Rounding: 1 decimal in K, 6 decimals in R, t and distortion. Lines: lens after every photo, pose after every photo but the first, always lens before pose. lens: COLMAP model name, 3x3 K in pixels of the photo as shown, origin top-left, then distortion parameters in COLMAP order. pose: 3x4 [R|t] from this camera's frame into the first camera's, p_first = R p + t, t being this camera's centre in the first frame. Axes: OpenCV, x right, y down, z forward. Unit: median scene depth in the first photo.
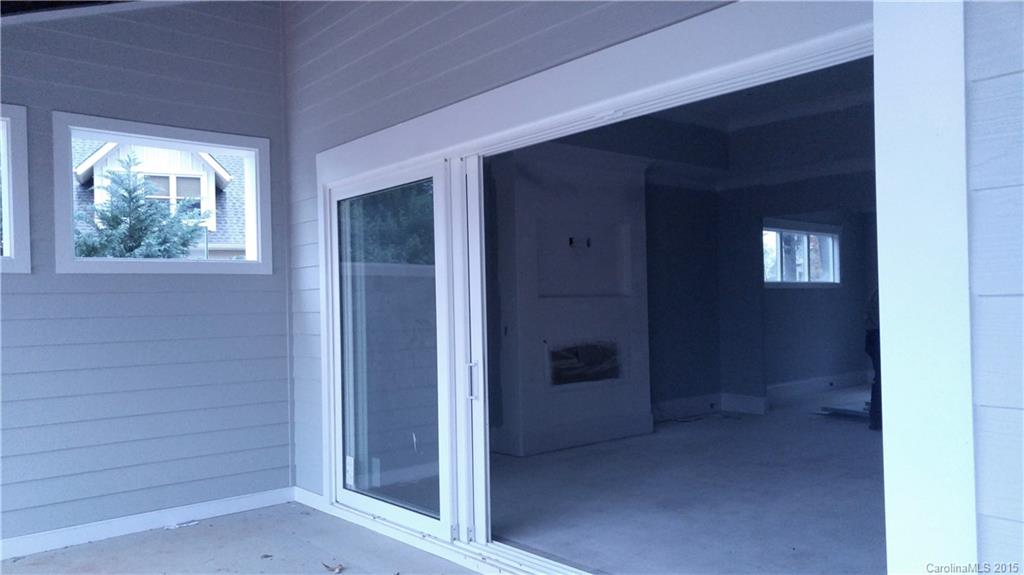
lens RADIAL K [[750.6, 0, 501.2], [0, 750.6, 292.3], [0, 0, 1]] dist [-0.030894, 0.025852]
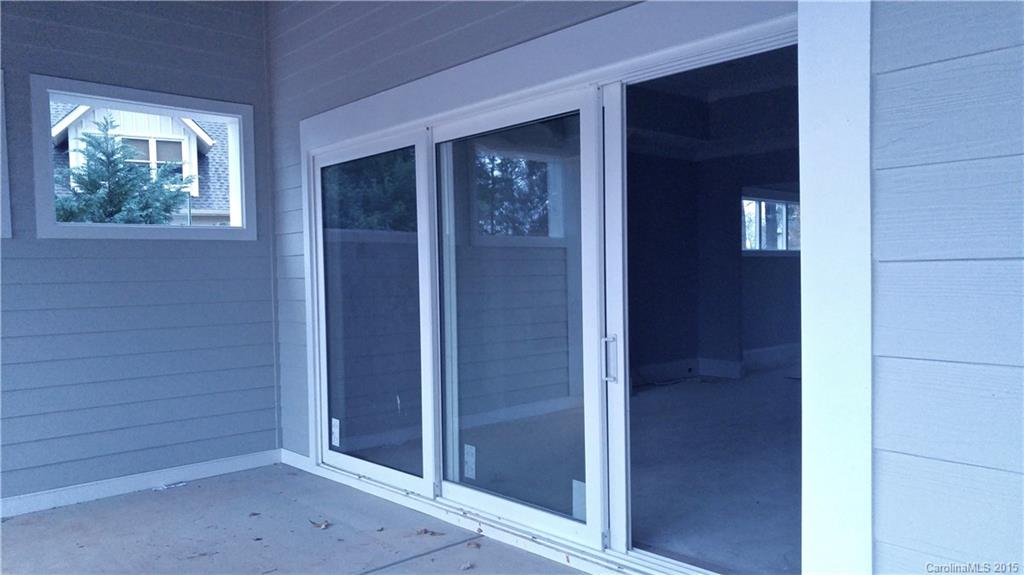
lens RADIAL K [[750.6, 0, 519.5], [0, 750.6, 294.0], [0, 0, 1]] dist [-0.030894, 0.025852]
pose [[0.999133, 0.002018, 0.041576, 0.006942], [-0.003916, 0.998951, 0.045633, 0.000959], [-0.041440, -0.045757, 0.998093, -0.026277]]
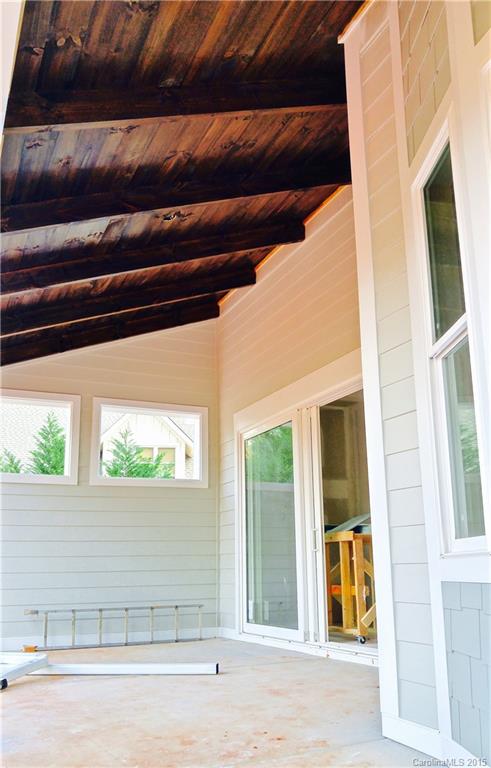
lens RADIAL K [[677.0, 0, 245.3], [0, 677.0, 385.1], [0, 0, 1]] dist [0.008512, 0.001356]
pose [[0.959486, -0.070133, -0.272890, 0.204706], [0.001087, 0.969440, -0.245325, 0.129338], [0.281756, 0.235089, 0.930240, -0.427320]]
